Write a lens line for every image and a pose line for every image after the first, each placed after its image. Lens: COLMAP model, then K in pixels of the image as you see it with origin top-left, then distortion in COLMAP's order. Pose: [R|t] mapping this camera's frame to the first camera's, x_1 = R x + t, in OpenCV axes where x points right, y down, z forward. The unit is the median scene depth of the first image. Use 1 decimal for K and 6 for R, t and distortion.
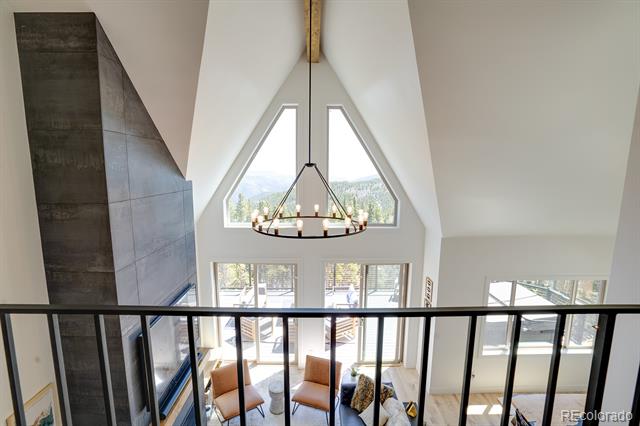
lens RADIAL K [[316.7, 0, 316.9], [0, 316.7, 214.3], [0, 0, 1]] dist [-0.072524, 0.032556]
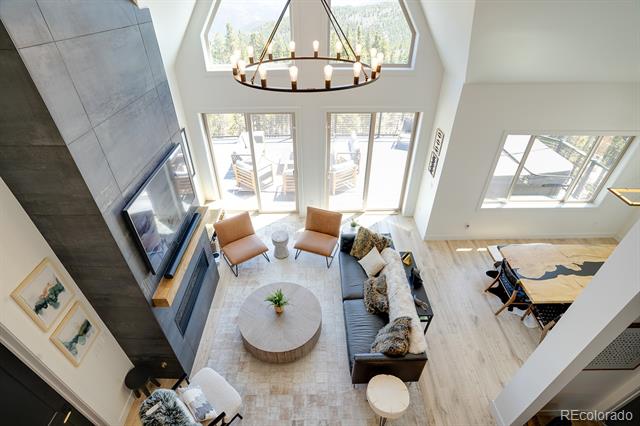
lens RADIAL K [[316.7, 0, 316.9], [0, 316.7, 214.3], [0, 0, 1]] dist [-0.072524, 0.032556]
pose [[0.999960, -0.008812, -0.001664, -0.000514], [0.008556, 0.881777, 0.471588, -0.011569], [-0.002688, -0.471584, 0.881817, 0.103207]]
